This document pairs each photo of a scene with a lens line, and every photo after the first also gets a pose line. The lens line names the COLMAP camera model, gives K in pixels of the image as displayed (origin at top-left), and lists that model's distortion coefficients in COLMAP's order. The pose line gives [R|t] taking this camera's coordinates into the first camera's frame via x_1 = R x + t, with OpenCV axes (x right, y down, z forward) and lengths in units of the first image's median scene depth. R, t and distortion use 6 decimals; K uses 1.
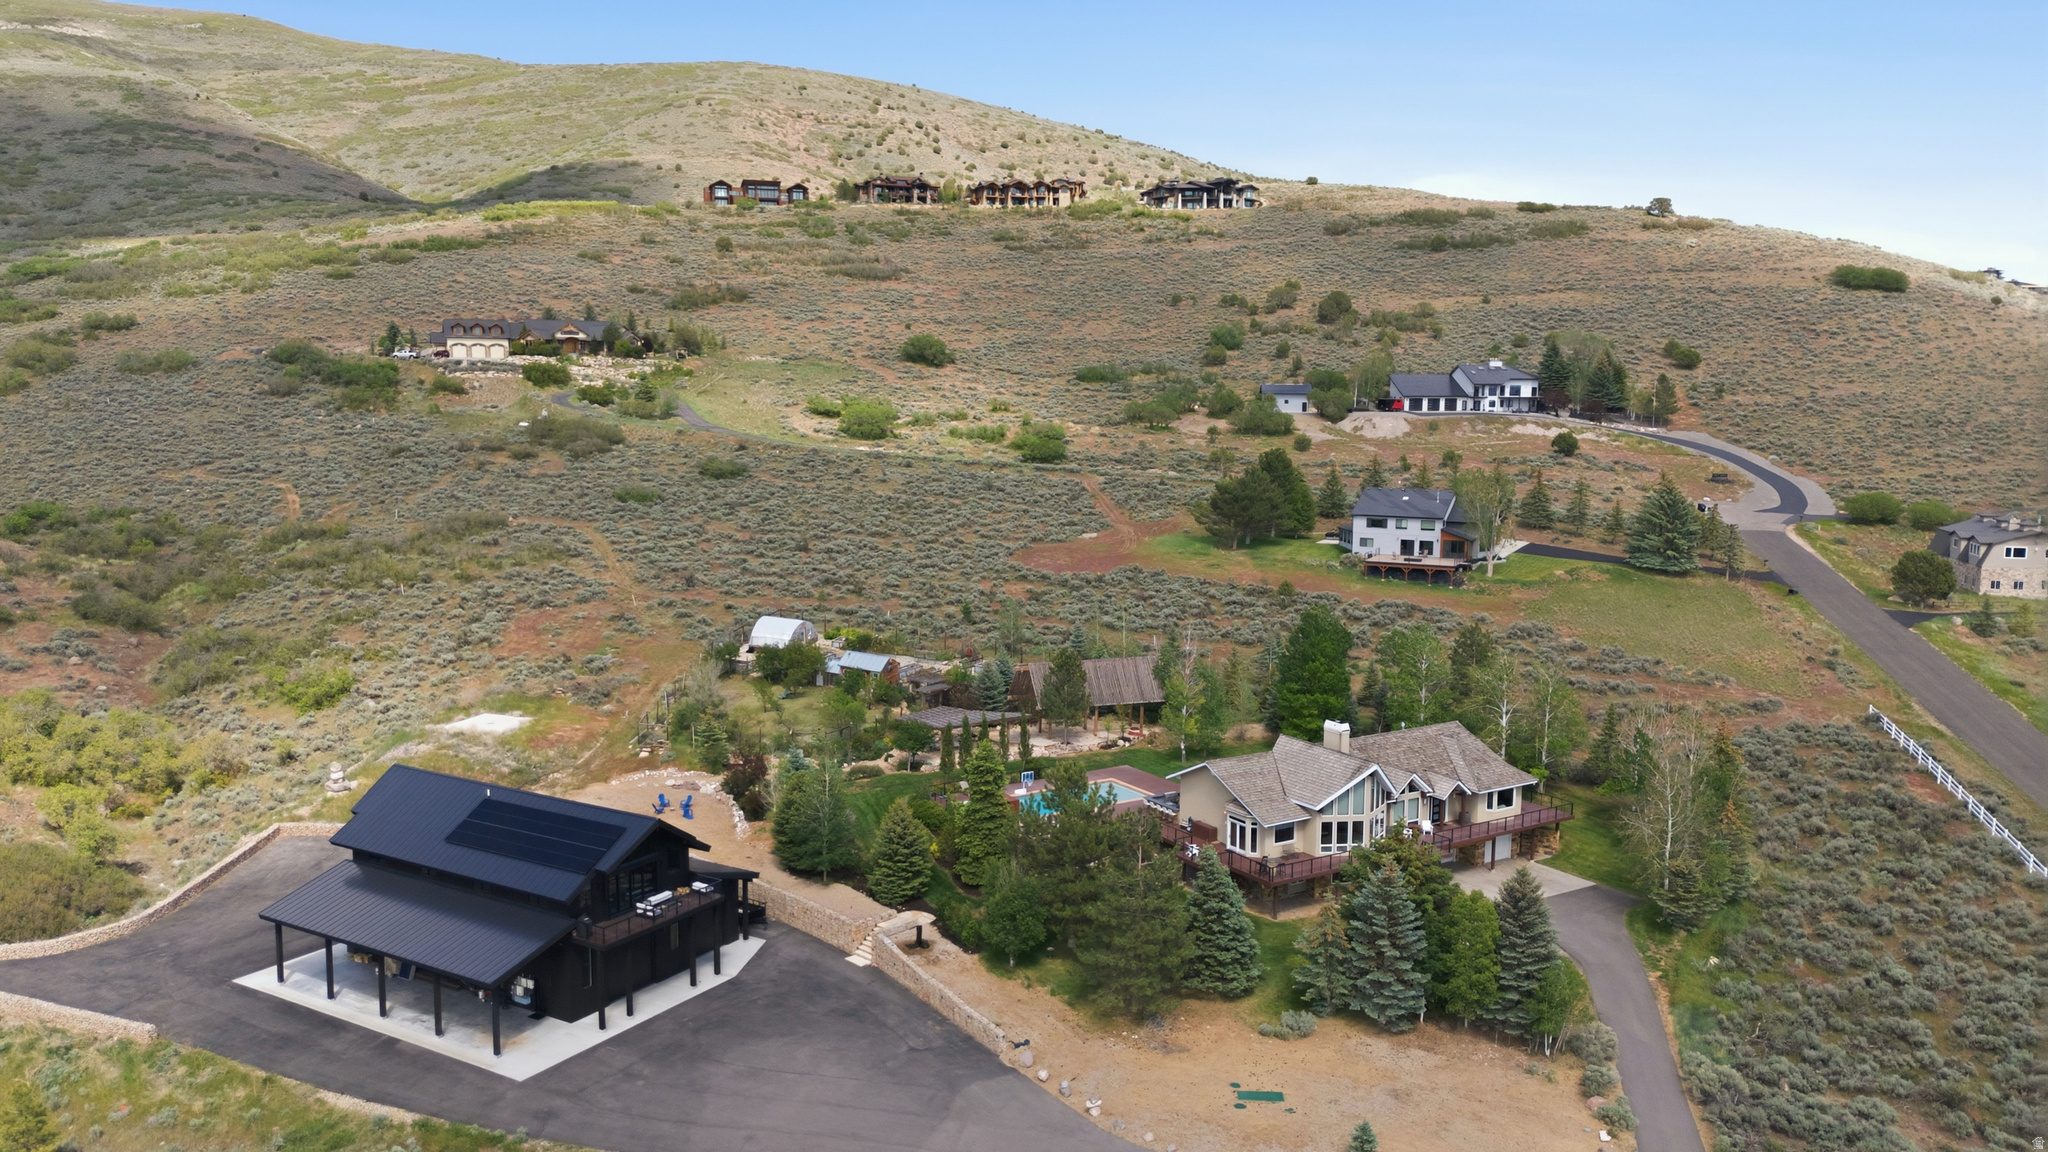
lens RADIAL K [[1507.6, 0, 1016.5], [0, 1507.6, 577.6], [0, 0, 1]] dist [0.067538, -0.058089]
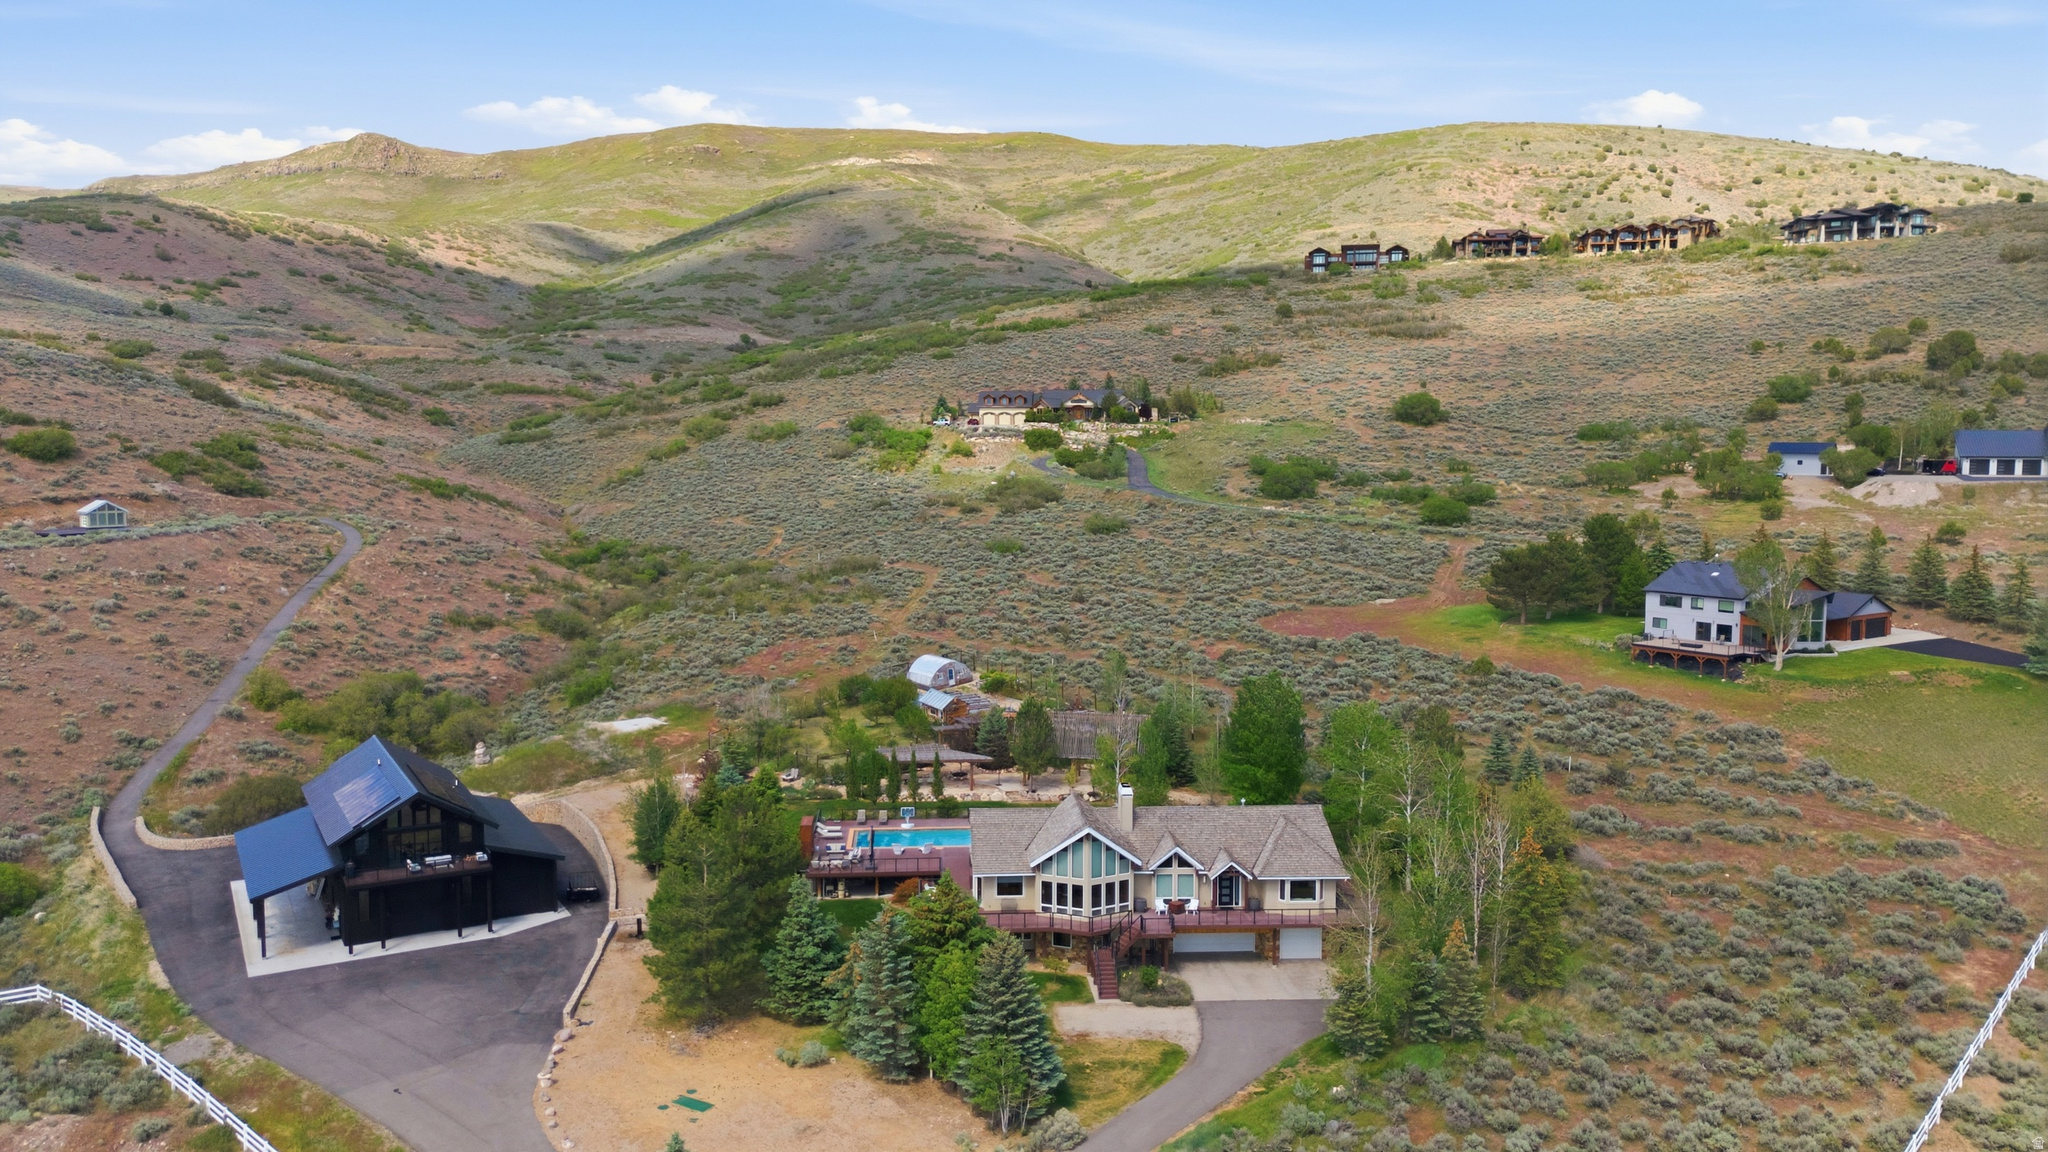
lens RADIAL K [[1507.6, 0, 1022.4], [0, 1507.6, 579.3], [0, 0, 1]] dist [0.067538, -0.058089]
pose [[0.879000, 0.038885, -0.475234, 0.212653], [-0.058254, 0.997961, -0.026090, -0.002766], [0.473251, 0.050617, 0.879472, 0.038305]]
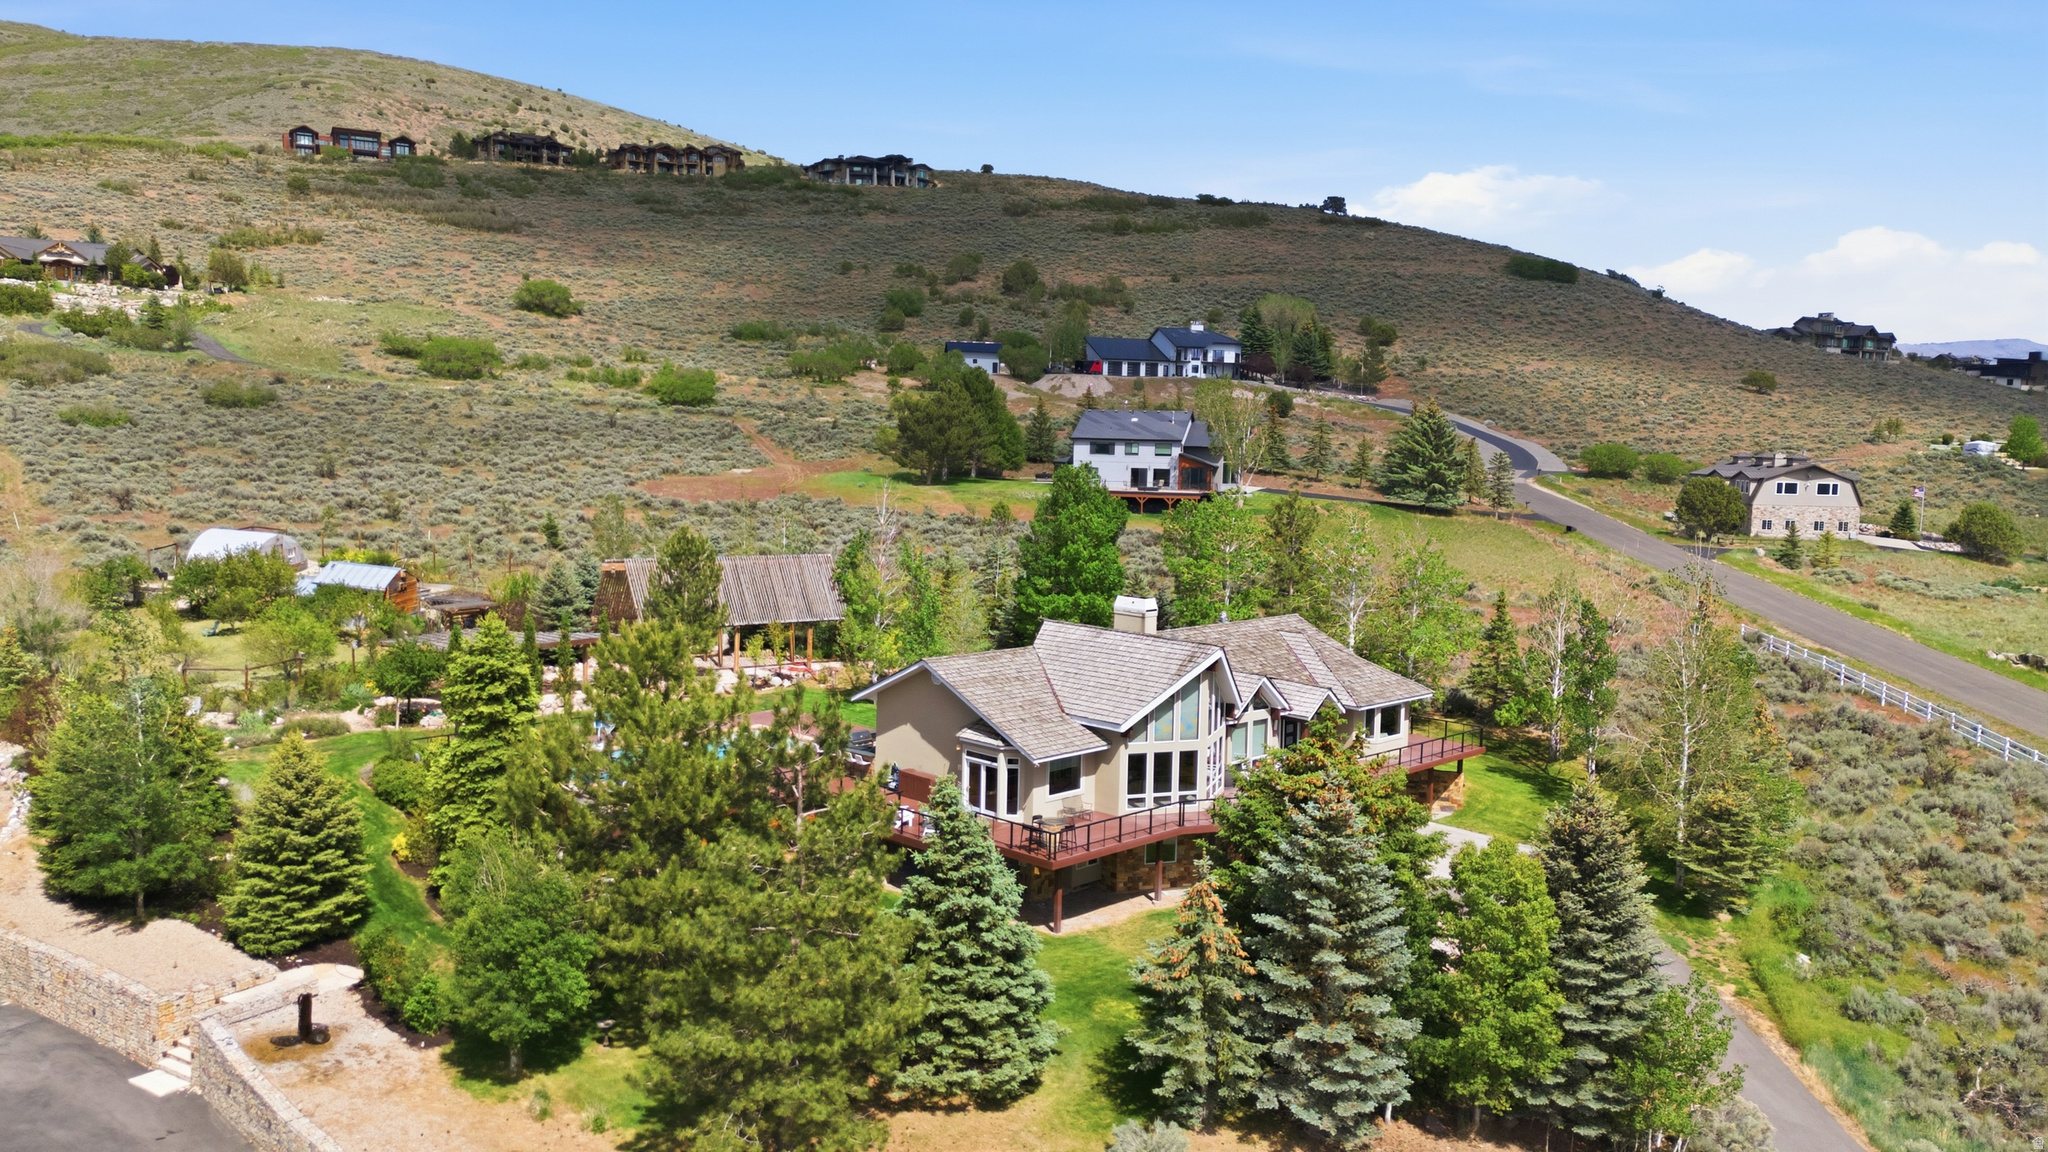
lens RADIAL K [[1507.6, 0, 1023.4], [0, 1507.6, 569.8], [0, 0, 1]] dist [0.067538, -0.058089]
pose [[0.975354, -0.004692, 0.220595, 0.013282], [0.012615, 0.999324, -0.034519, 0.036487], [-0.220284, 0.036451, 0.974754, 0.150642]]
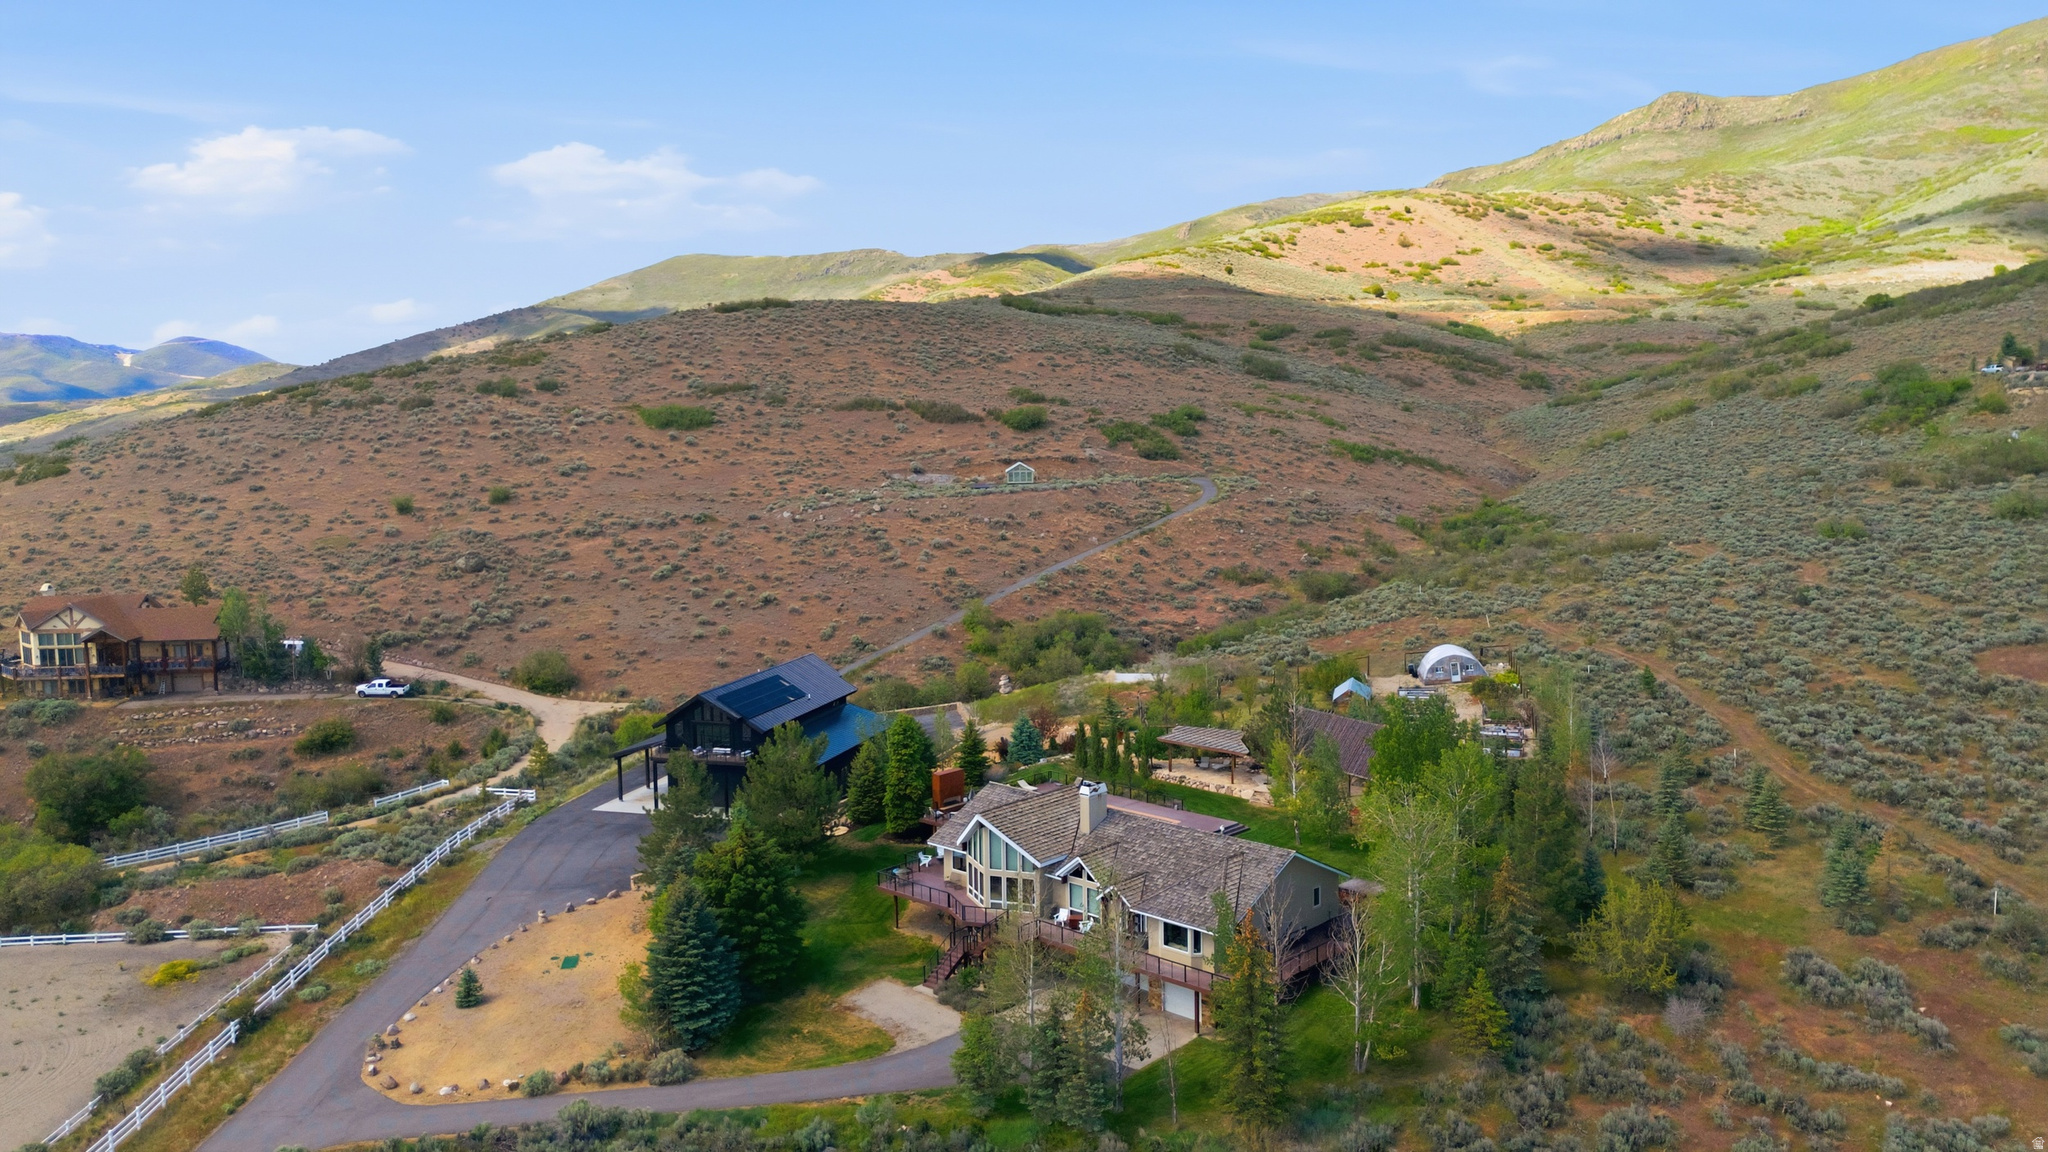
lens RADIAL K [[1507.6, 0, 1017.8], [0, 1507.6, 569.1], [0, 0, 1]] dist [0.067538, -0.058089]
pose [[0.243621, 0.091664, -0.965529, 0.368205], [-0.110375, 0.991676, 0.066297, -0.030131], [0.963569, 0.090419, 0.251711, 0.251023]]
